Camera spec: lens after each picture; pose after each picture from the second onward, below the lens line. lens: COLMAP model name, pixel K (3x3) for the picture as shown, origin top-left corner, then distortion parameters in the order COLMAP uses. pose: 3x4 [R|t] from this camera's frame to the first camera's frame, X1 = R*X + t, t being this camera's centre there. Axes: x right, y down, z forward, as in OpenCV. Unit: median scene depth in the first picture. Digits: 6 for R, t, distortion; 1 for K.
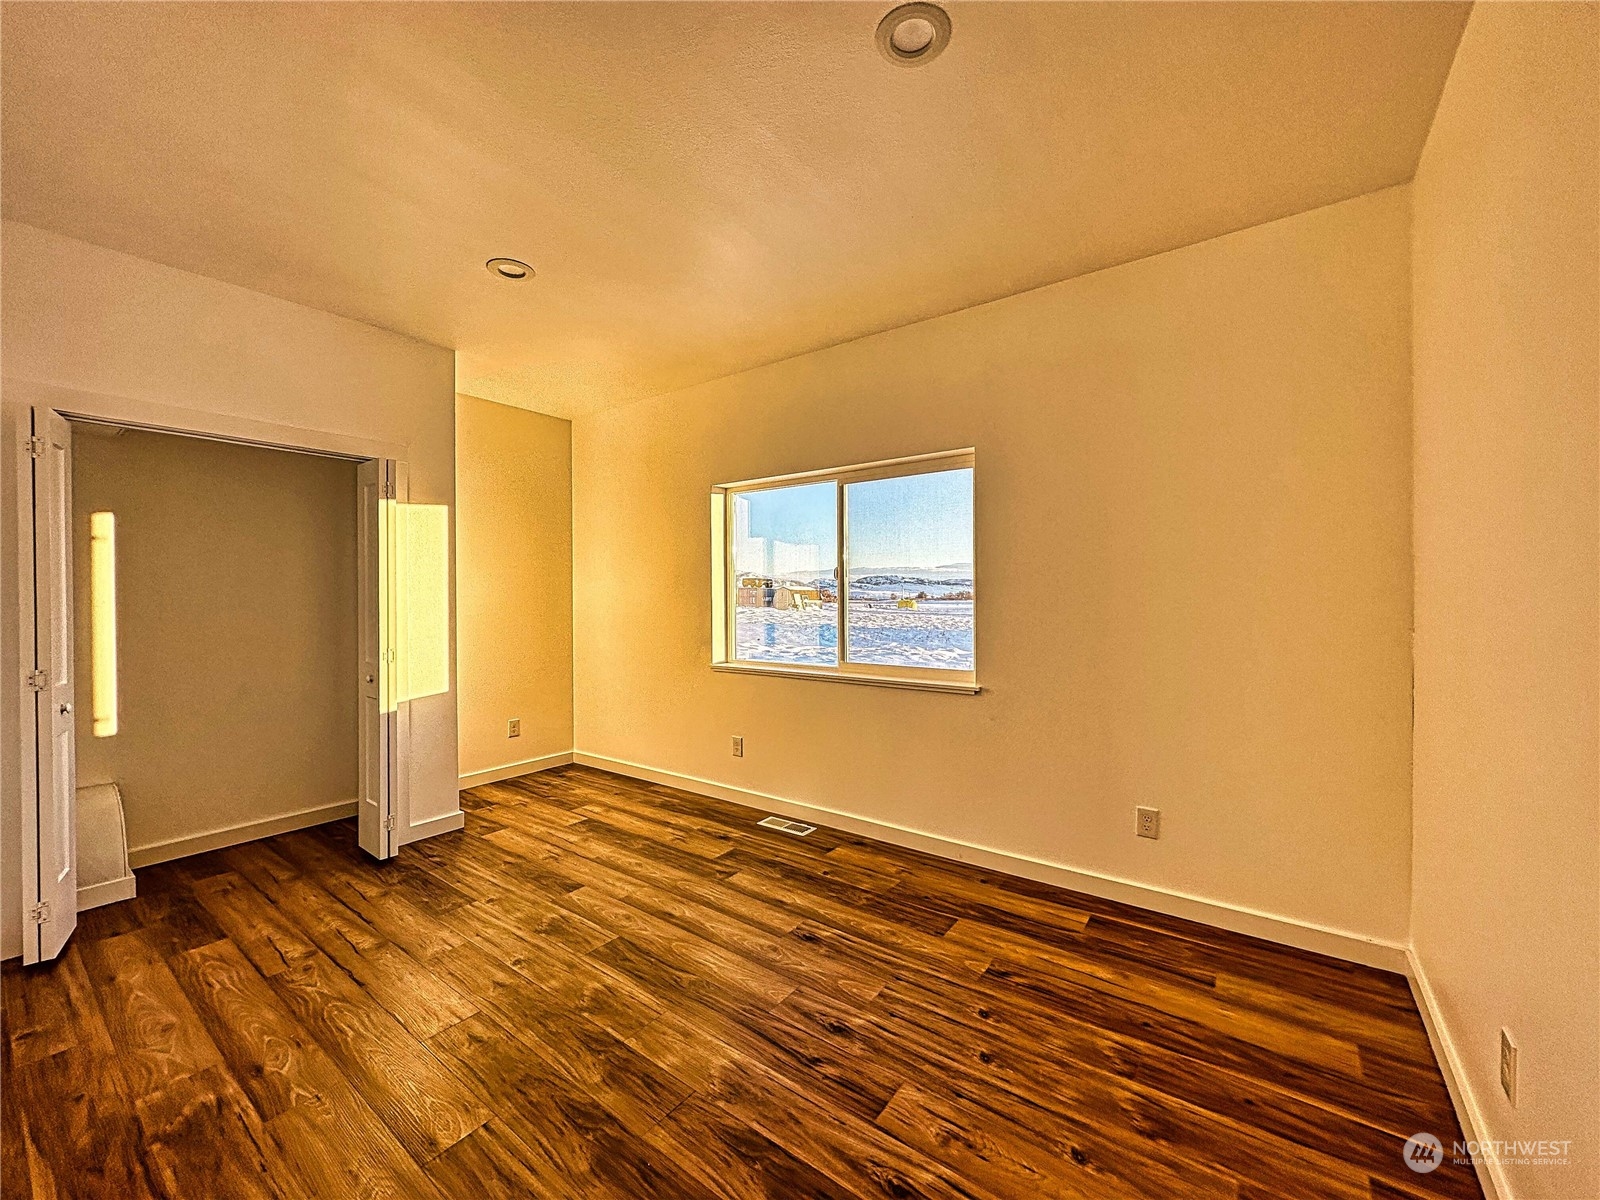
lens RADIAL K [[632.5, 0, 800.2], [0, 632.5, 597.4], [0, 0, 1]] dist [-0.003639, 0.000391]
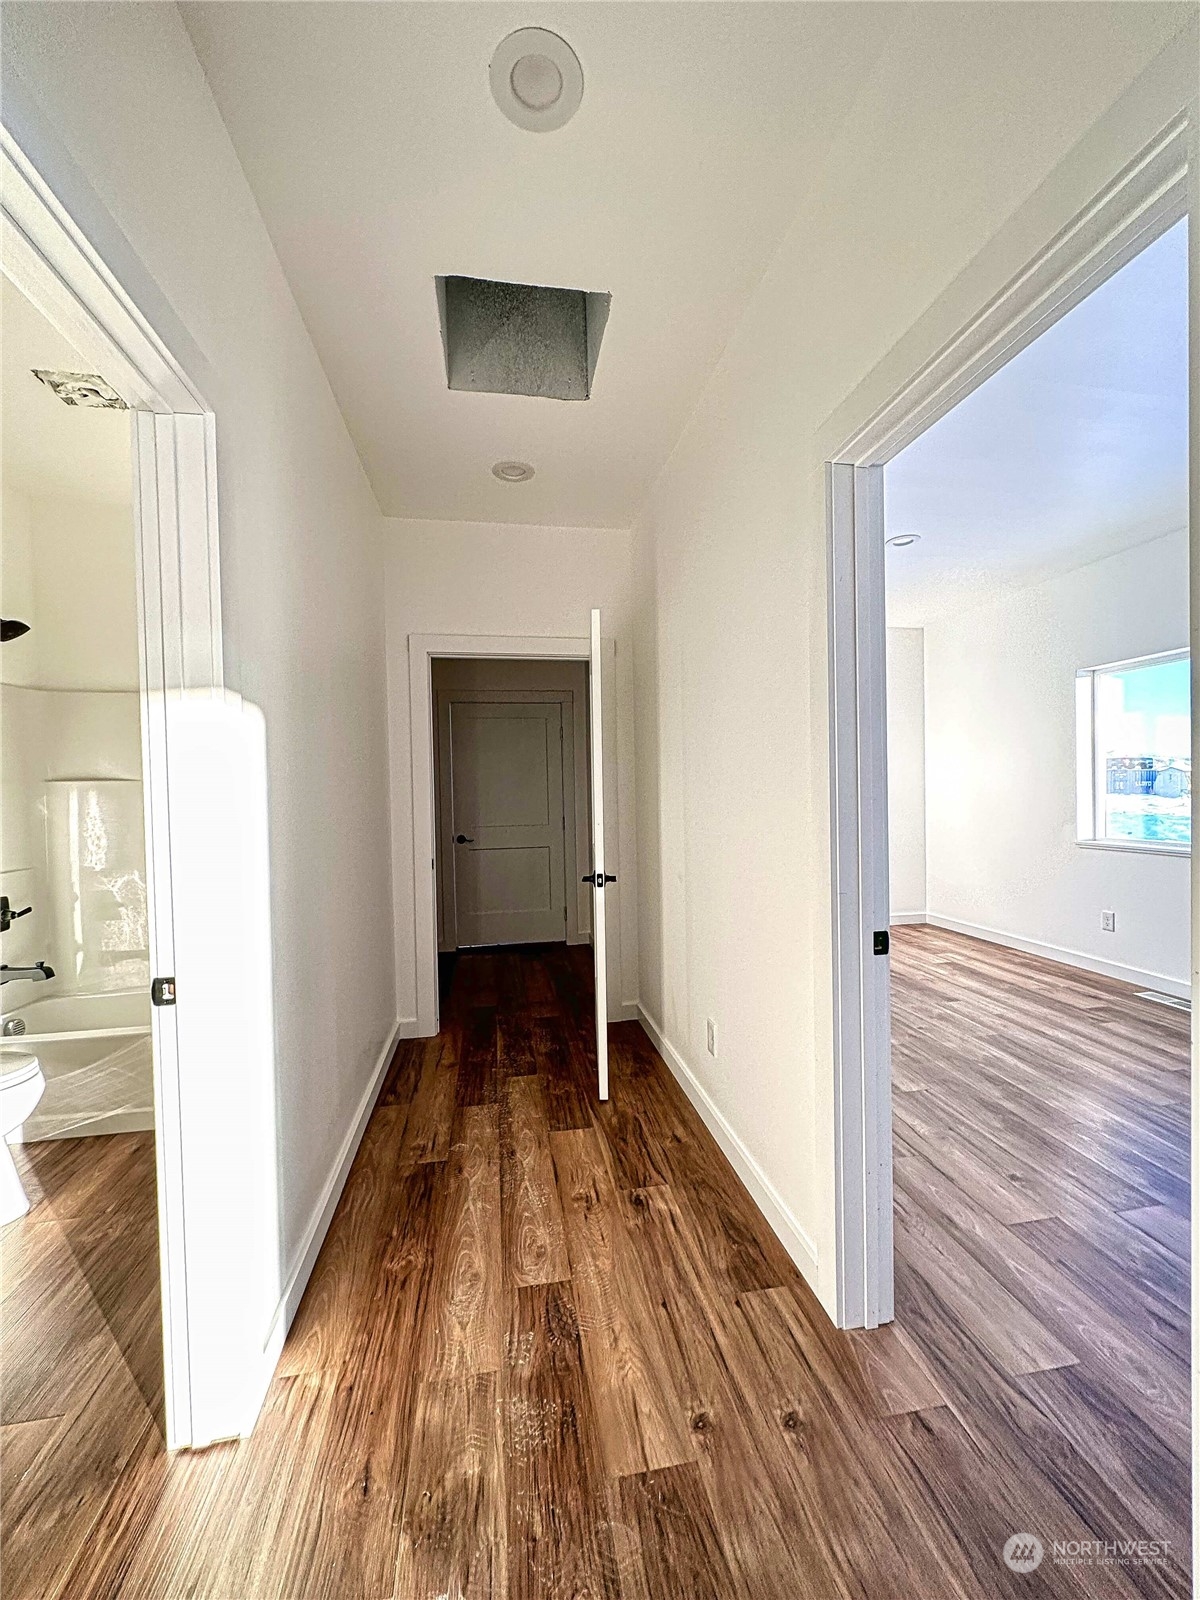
lens RADIAL K [[632.5, 0, 606.1], [0, 632.5, 785.5], [0, 0, 1]] dist [-0.003639, 0.000391]
pose [[0.725548, -0.002564, -0.688167, 0.017811], [0.004237, 0.999991, 0.000741, 0.011497], [0.688158, -0.003453, 0.725552, -0.361102]]
